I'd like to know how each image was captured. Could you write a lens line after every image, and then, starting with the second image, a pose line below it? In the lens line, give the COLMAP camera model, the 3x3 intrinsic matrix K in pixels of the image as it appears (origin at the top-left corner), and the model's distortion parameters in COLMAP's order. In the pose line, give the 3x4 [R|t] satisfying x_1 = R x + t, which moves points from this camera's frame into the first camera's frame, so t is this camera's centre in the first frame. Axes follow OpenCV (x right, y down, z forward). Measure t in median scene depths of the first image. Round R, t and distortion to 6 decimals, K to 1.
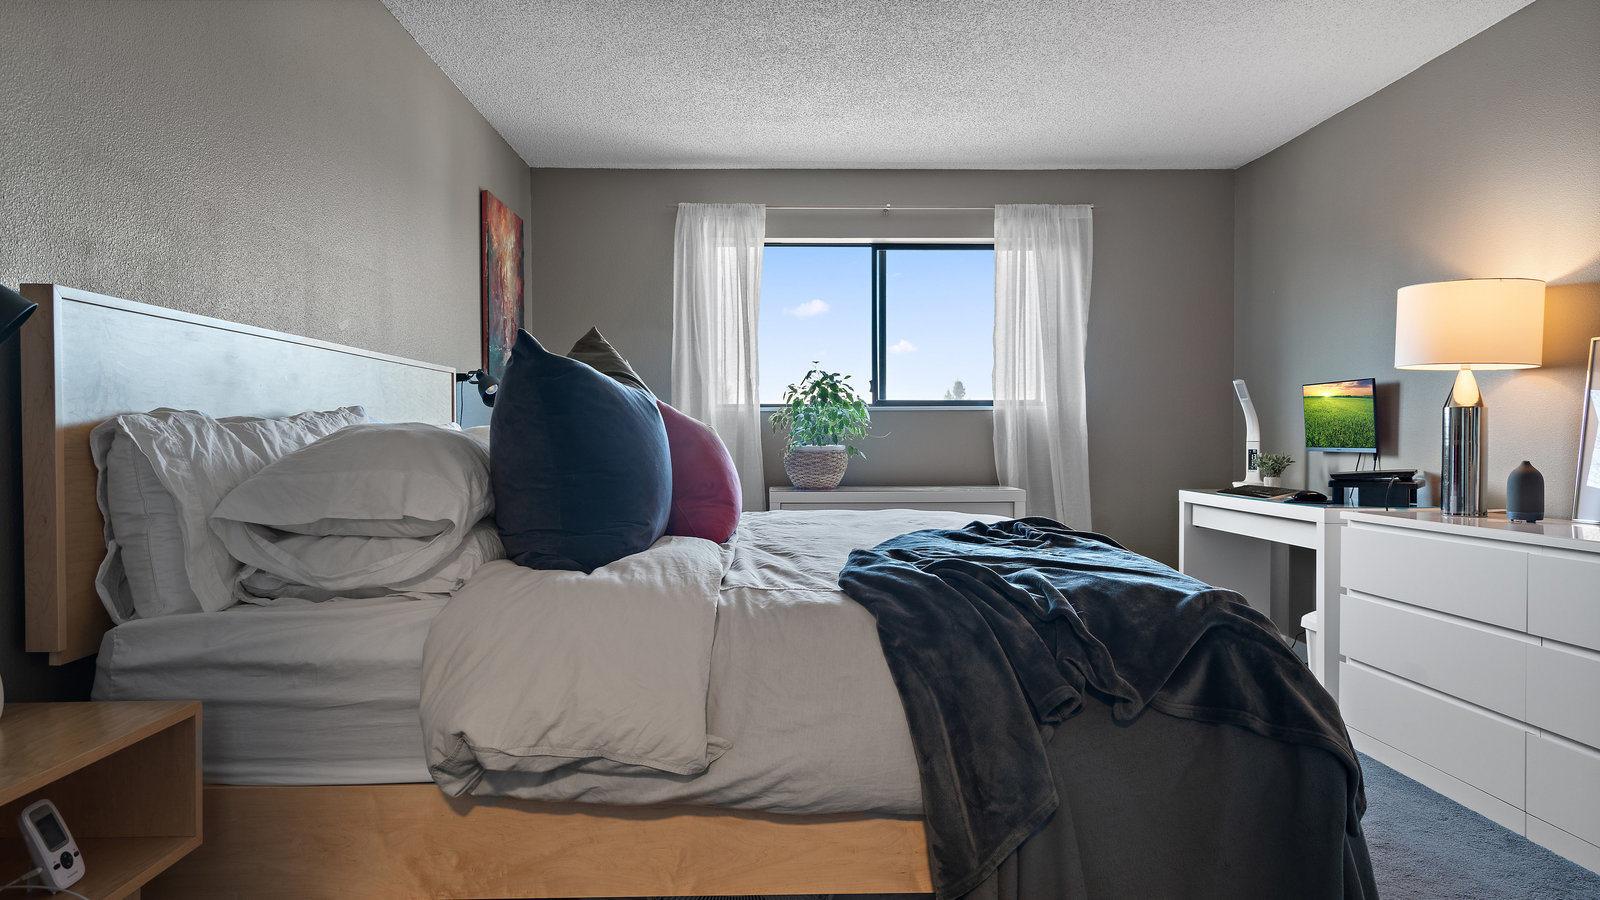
lens RADIAL K [[966.1, 0, 800.0], [0, 966.1, 450.0], [0, 0, 1]] dist [0.008858, 0.001650]
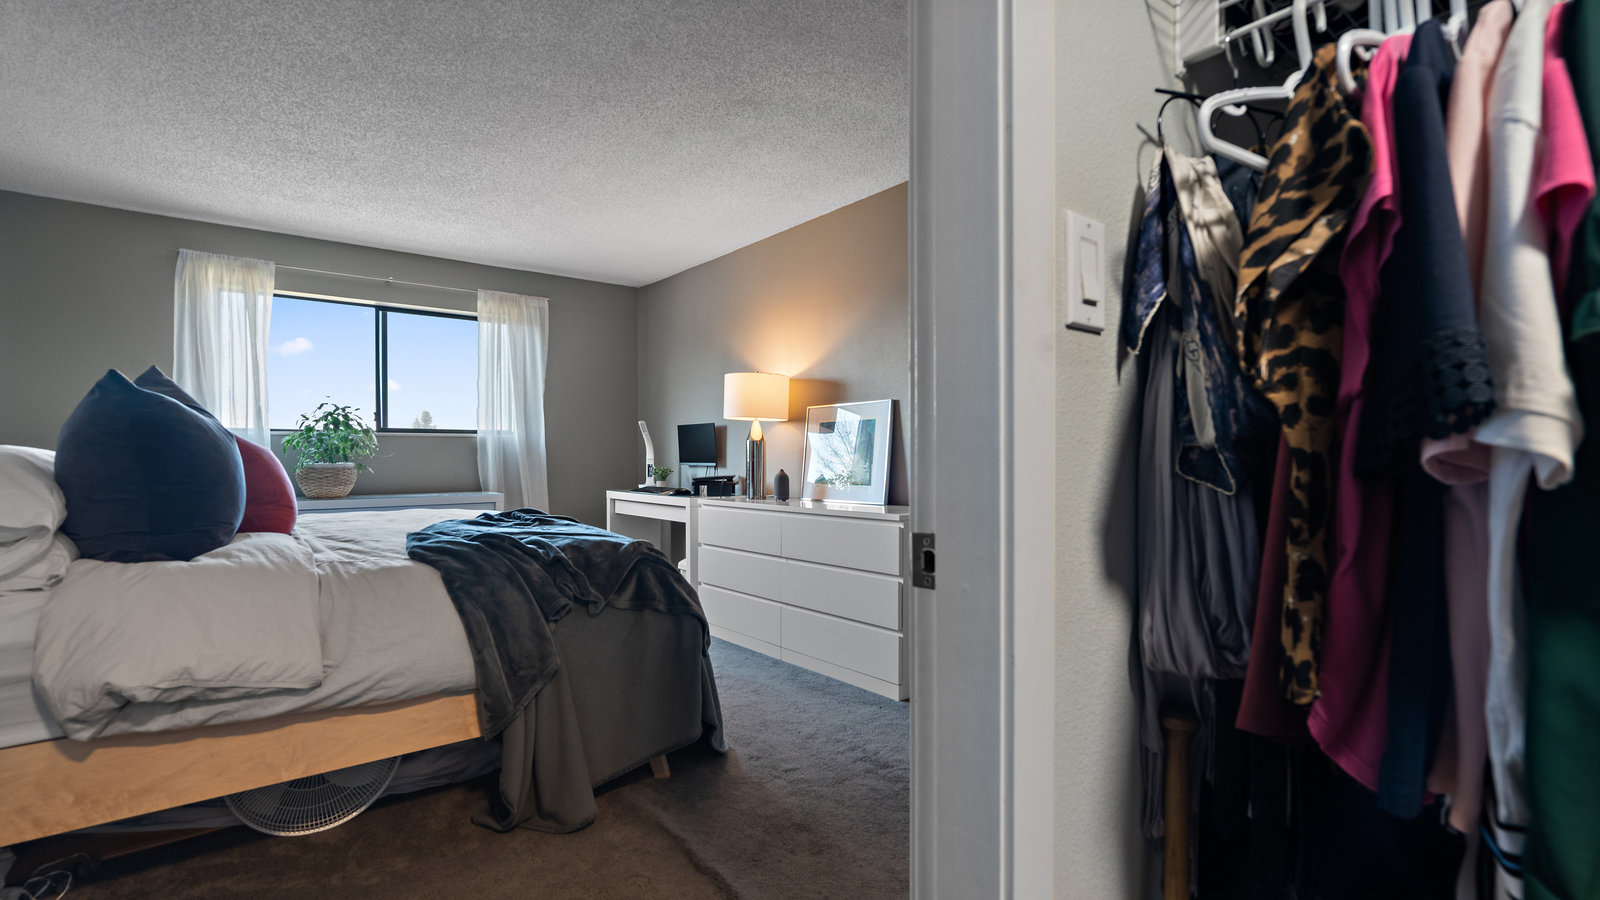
lens RADIAL K [[715.8, 0, 787.3], [0, 715.8, 463.2], [0, 0, 1]] dist [-0.000066, 0.000299]
pose [[0.805327, -0.004937, 0.592810, -0.082037], [0.007181, 0.999973, -0.001428, 0.001502], [-0.592787, 0.005407, 0.805341, -0.143776]]
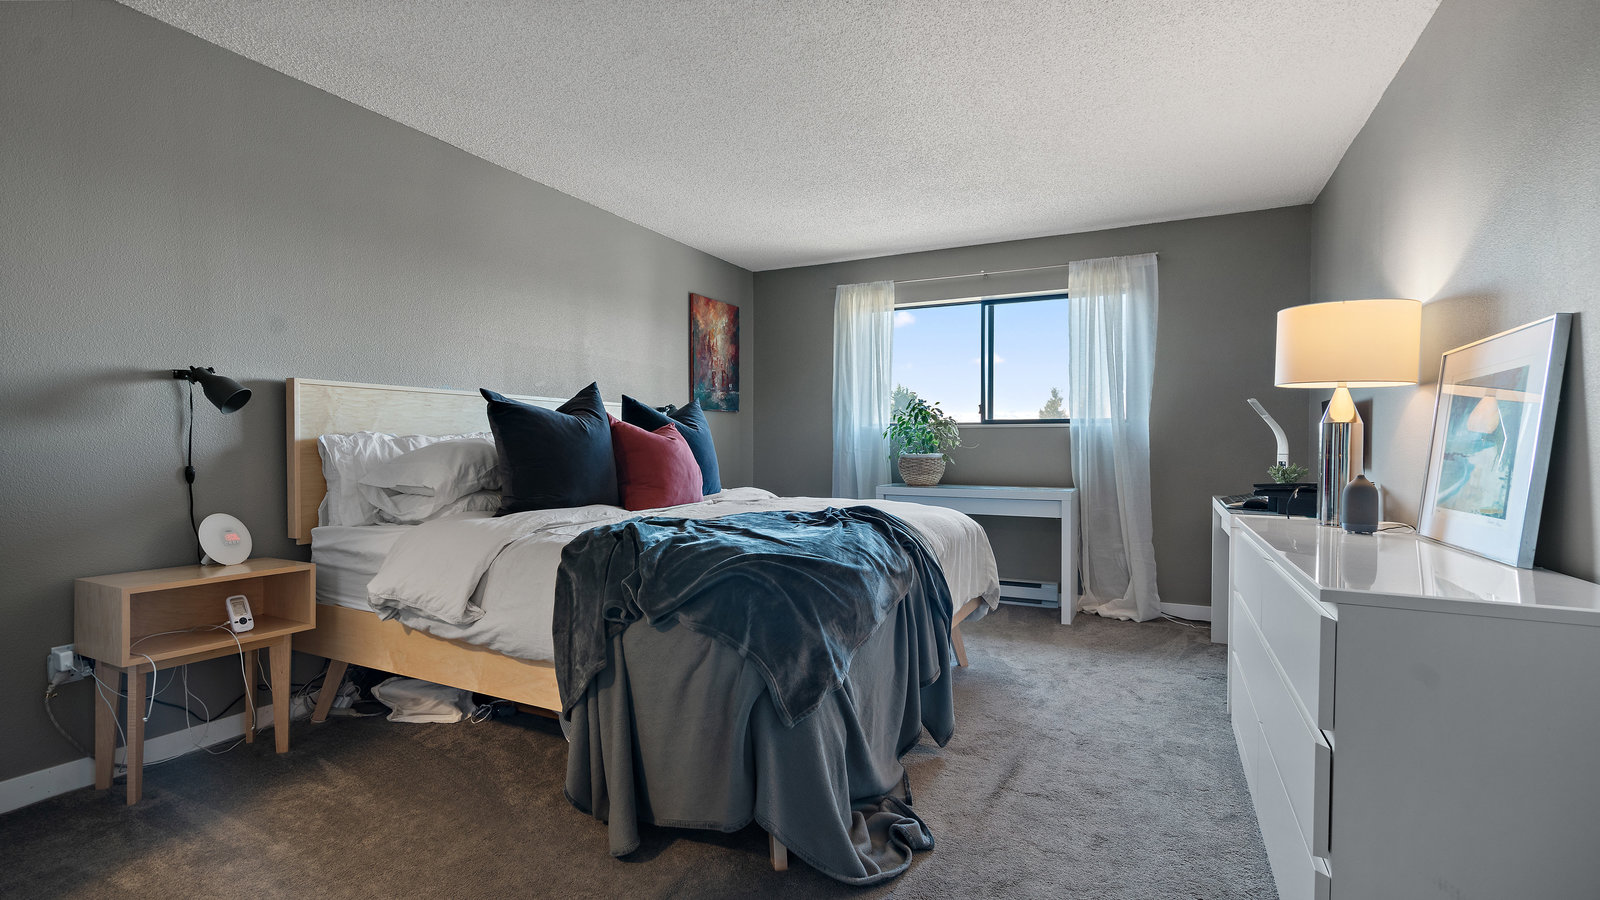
lens RADIAL K [[723.9, 0, 800.0], [0, 723.9, 450.0], [0, 0, 1]] dist [-0.001330, -0.000085]
pose [[0.881856, 0.008902, -0.471434, 0.543348], [-0.013003, 0.999901, -0.005442, -0.003290], [0.471339, 0.010929, 0.881884, 0.029395]]
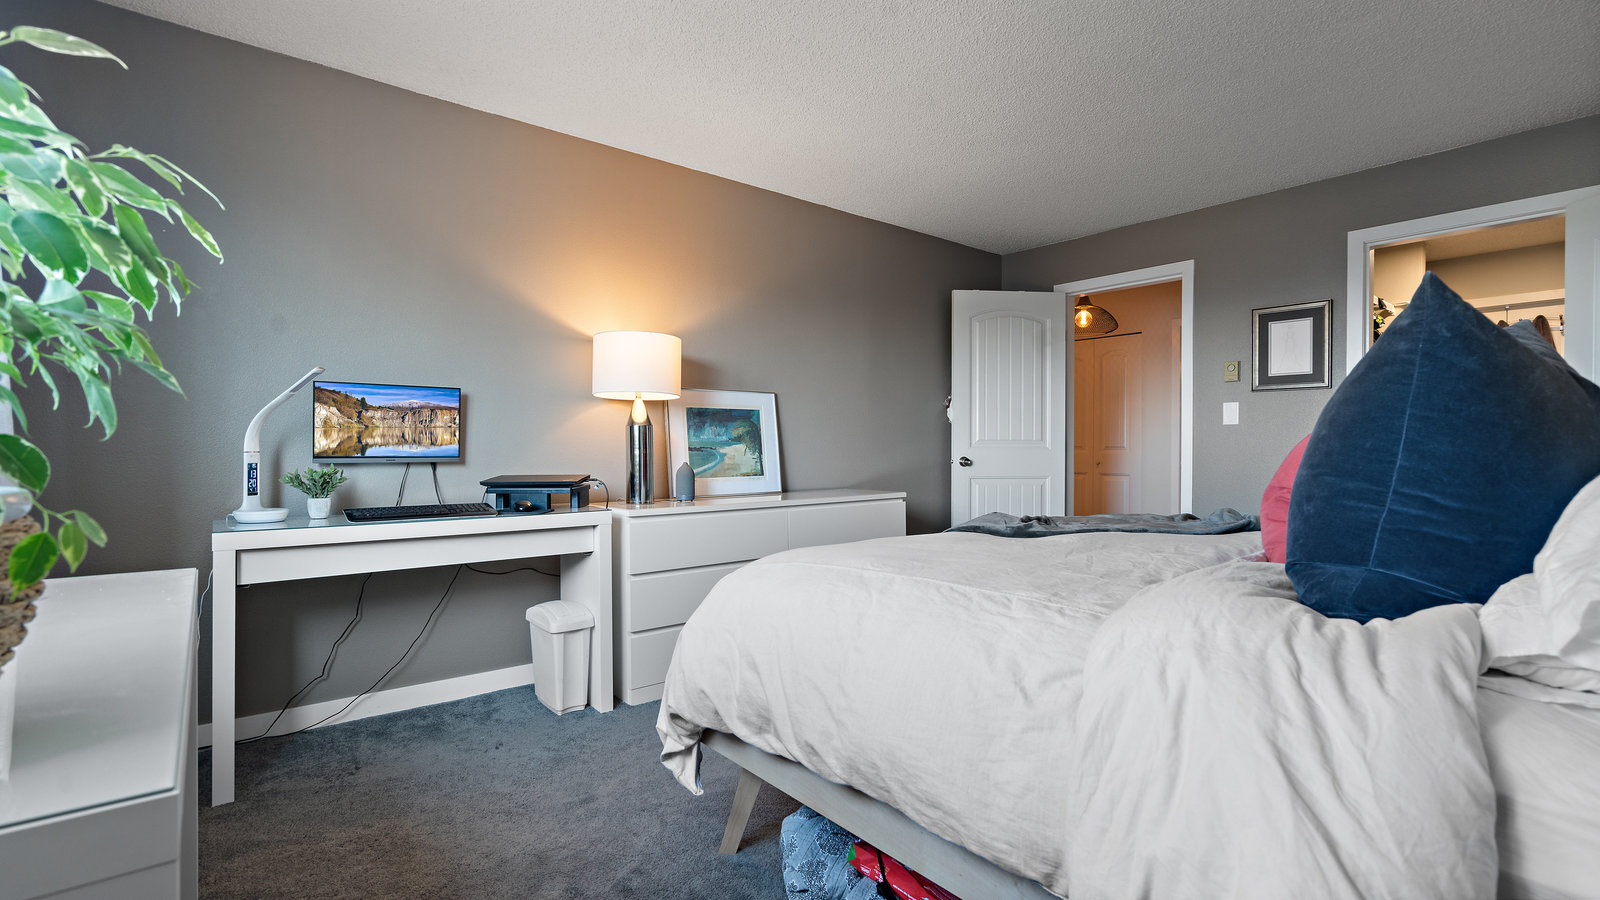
lens RADIAL K [[723.9, 0, 800.0], [0, 723.9, 450.0], [0, 0, 1]] dist [-0.001330, -0.000085]
pose [[-0.613684, 0.000354, 0.789552, -0.274807], [0.012018, 0.999888, 0.008892, -0.015472], [-0.789461, 0.014946, -0.613619, 1.471386]]
